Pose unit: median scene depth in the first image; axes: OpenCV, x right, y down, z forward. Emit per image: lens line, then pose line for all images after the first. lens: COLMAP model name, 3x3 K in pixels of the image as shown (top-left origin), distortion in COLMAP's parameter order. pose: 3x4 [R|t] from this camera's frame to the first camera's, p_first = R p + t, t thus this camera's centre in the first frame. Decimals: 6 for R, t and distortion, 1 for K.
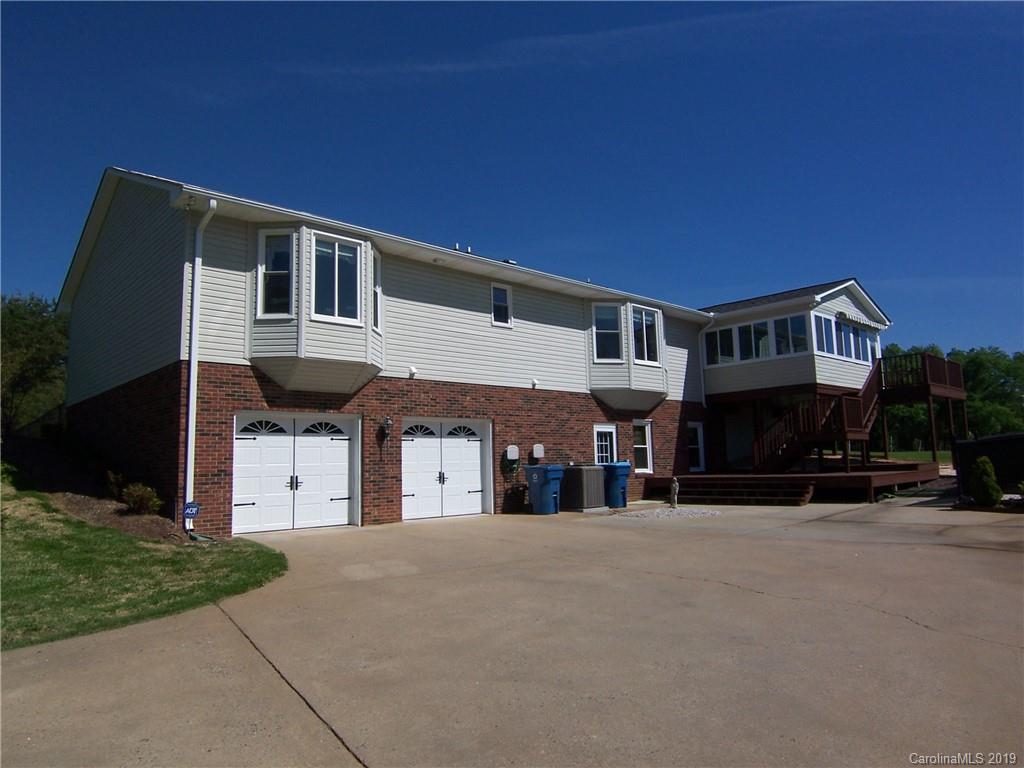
lens RADIAL K [[688.6, 0, 512.0], [0, 688.6, 384.0], [0, 0, 1]] dist [-0.003699, -0.068013]
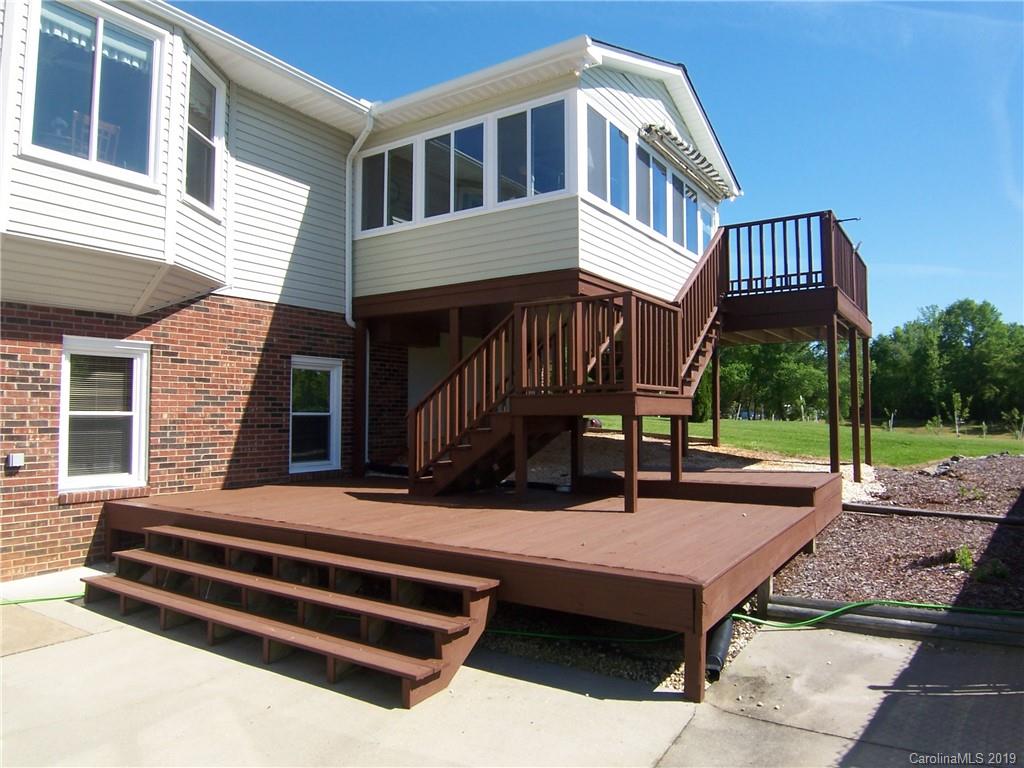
lens RADIAL K [[688.6, 0, 512.0], [0, 688.6, 384.0], [0, 0, 1]] dist [-0.003699, -0.068013]
pose [[0.971247, 0.035355, 0.235435, 0.297534], [-0.052734, 0.996295, 0.067931, 0.038057], [-0.232162, -0.078394, 0.969513, 0.582661]]
